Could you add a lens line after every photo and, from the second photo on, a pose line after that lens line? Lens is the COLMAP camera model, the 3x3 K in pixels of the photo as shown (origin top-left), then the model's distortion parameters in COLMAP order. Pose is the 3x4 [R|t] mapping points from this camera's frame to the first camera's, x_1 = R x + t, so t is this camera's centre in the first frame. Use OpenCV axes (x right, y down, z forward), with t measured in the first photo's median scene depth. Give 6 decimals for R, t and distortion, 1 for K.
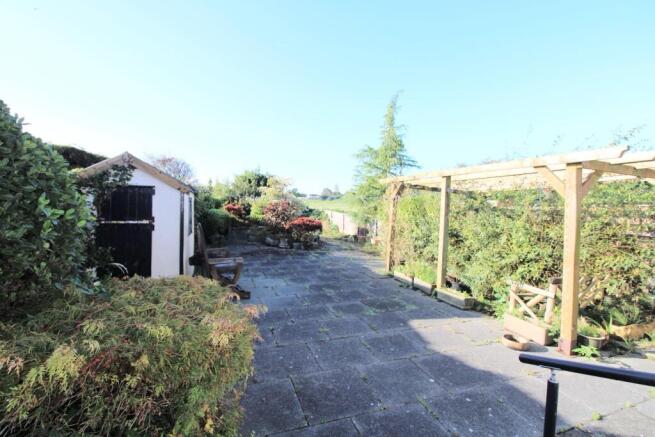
lens RADIAL K [[302.8, 0, 327.5], [0, 302.8, 218.5], [0, 0, 1]] dist [0.001033, -0.019336]
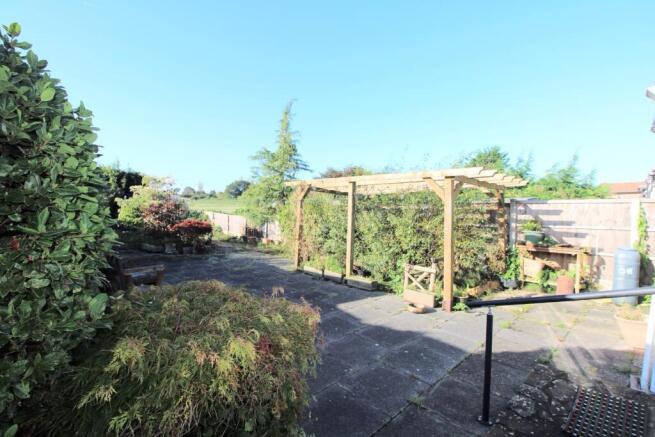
lens RADIAL K [[302.8, 0, 327.5], [0, 302.8, 218.5], [0, 0, 1]] dist [0.001033, -0.019336]
pose [[0.907761, -0.025855, 0.418690, -0.155485], [0.025484, 0.999654, 0.006479, -0.004162], [-0.418713, 0.004789, 0.908106, -0.031726]]
